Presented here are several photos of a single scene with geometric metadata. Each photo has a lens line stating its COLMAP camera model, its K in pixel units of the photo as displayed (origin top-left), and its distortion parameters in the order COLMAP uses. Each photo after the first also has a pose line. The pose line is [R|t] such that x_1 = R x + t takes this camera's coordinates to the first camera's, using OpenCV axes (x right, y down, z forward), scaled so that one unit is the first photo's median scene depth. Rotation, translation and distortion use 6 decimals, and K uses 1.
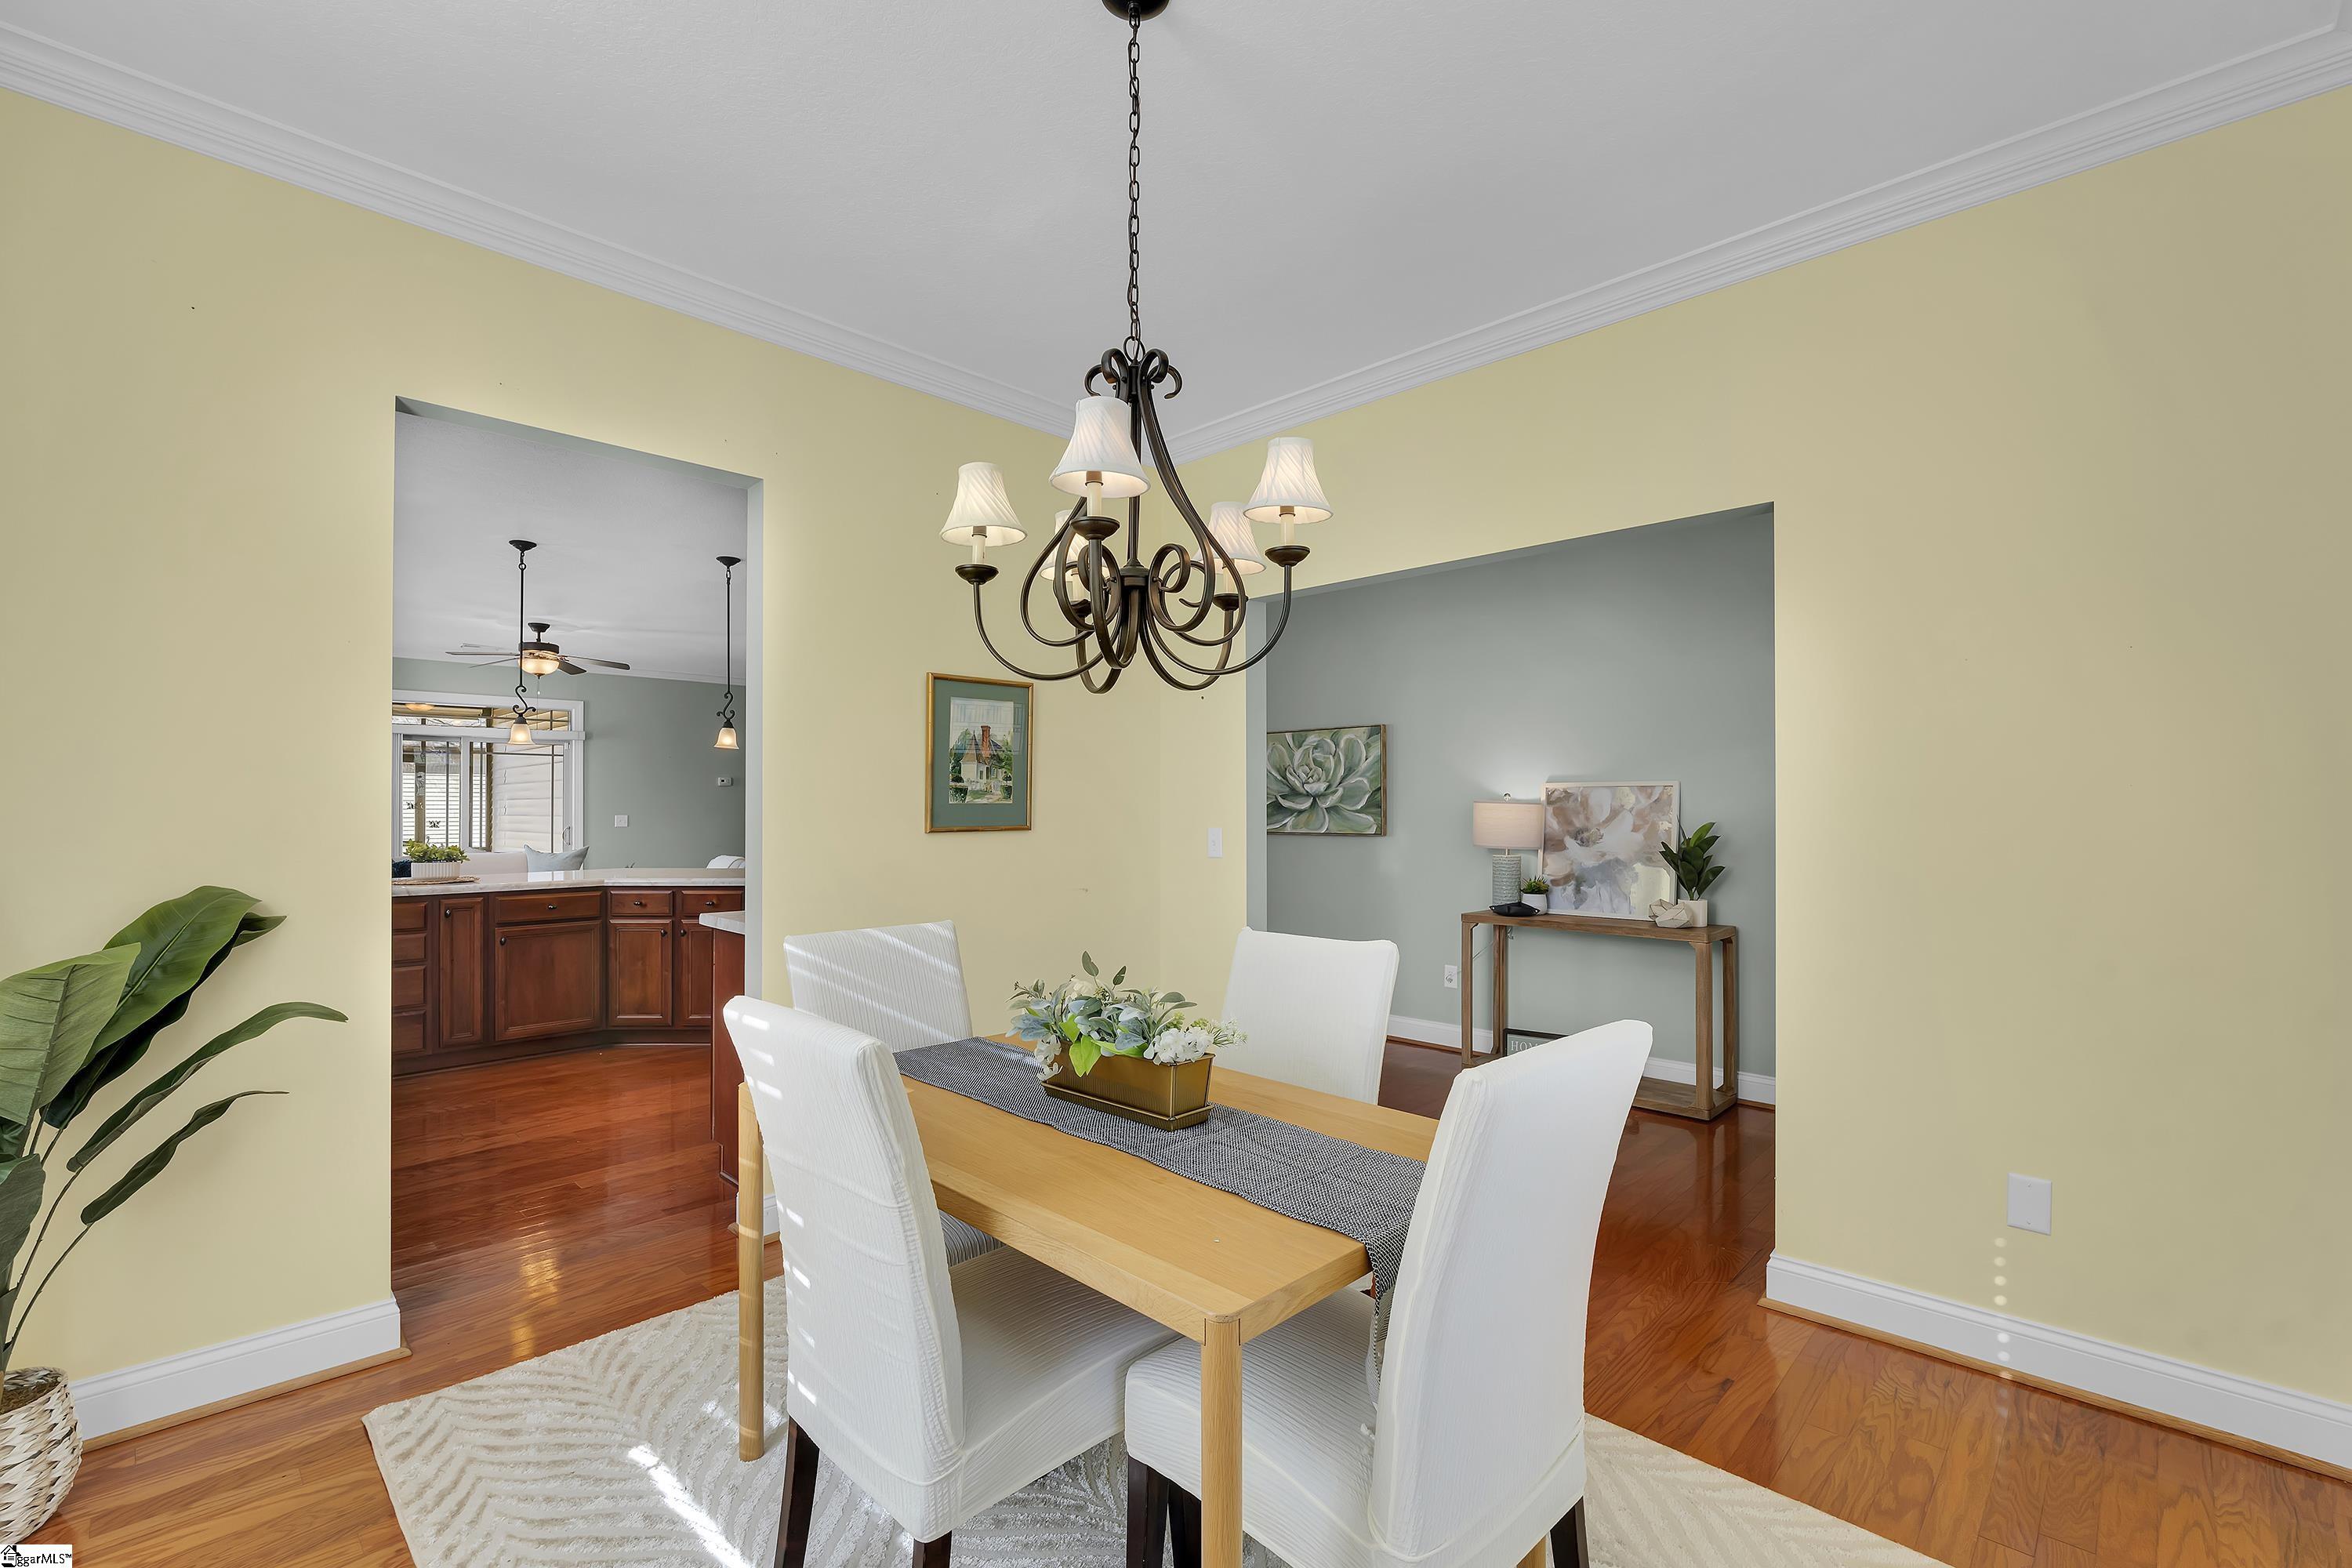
lens RADIAL K [[1018.5, 0, 1168.2], [0, 1018.5, 794.9], [0, 0, 1]] dist [0.000150, 0.000242]
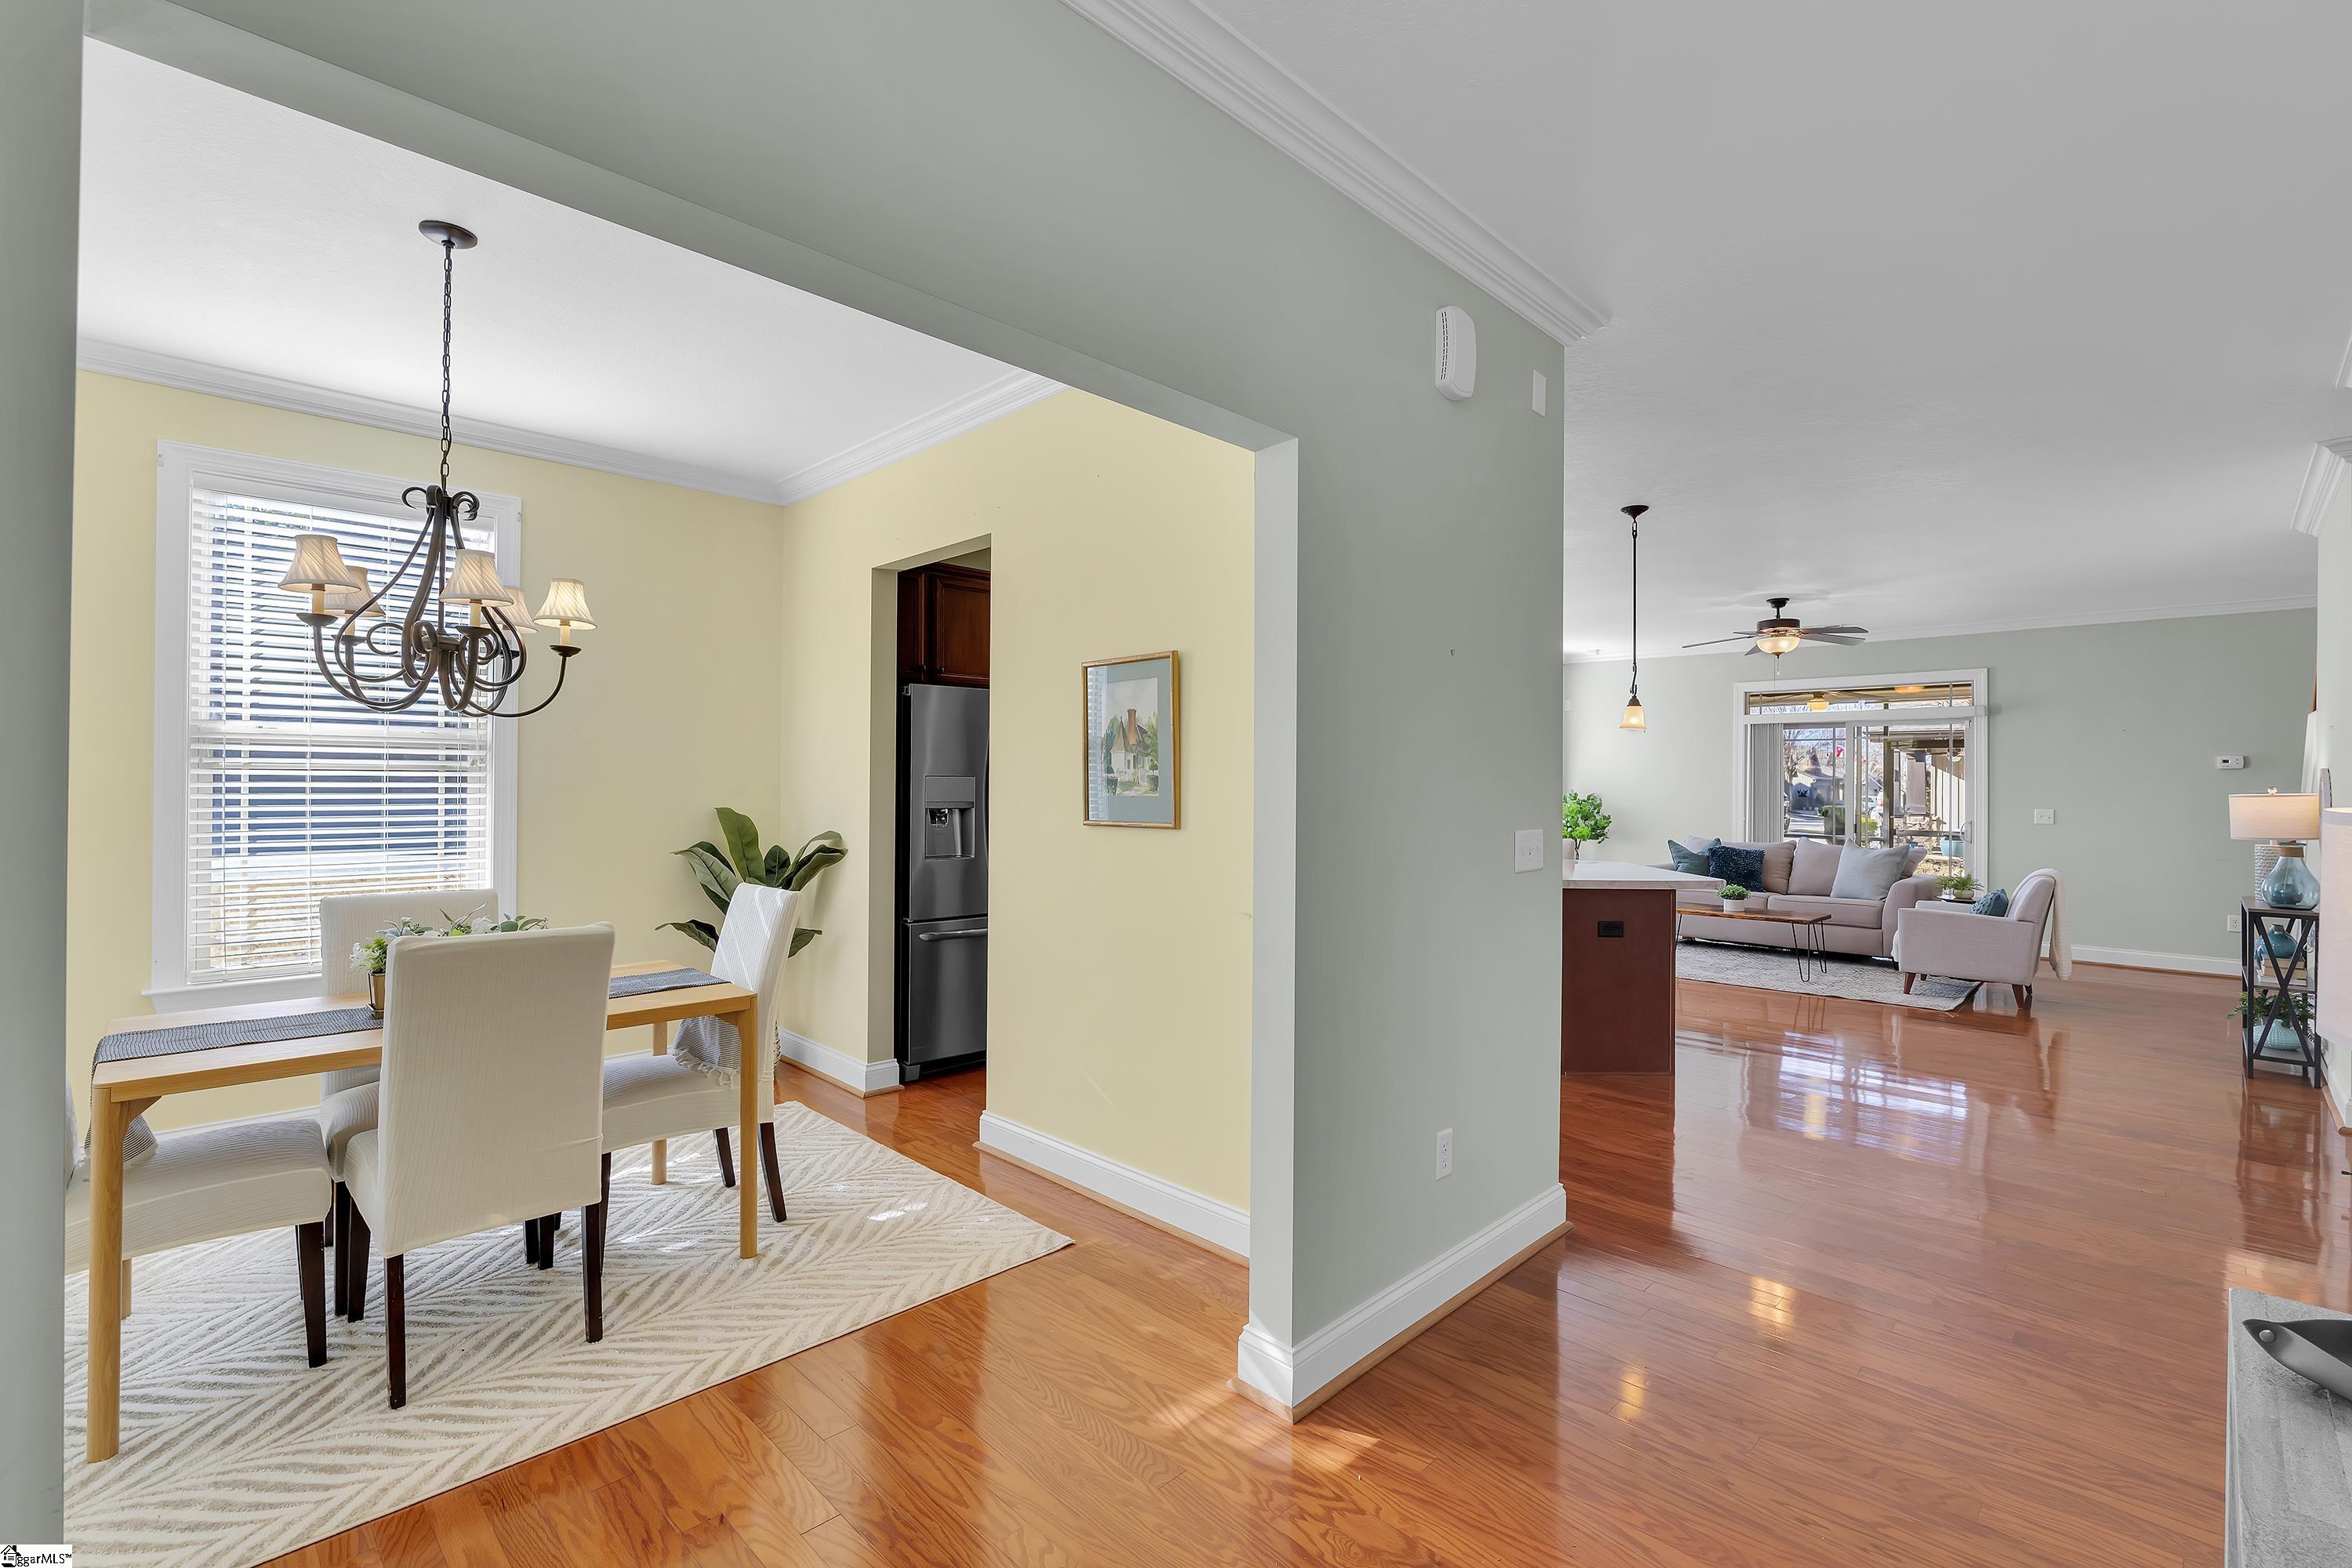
lens RADIAL K [[1018.5, 0, 1168.2], [0, 1018.5, 794.9], [0, 0, 1]] dist [0.000150, 0.000242]
pose [[-0.013666, 0.007481, -0.999879, 0.700109], [0.004388, 0.999963, 0.007422, 0.000698], [0.999897, -0.004286, -0.013698, 1.023630]]
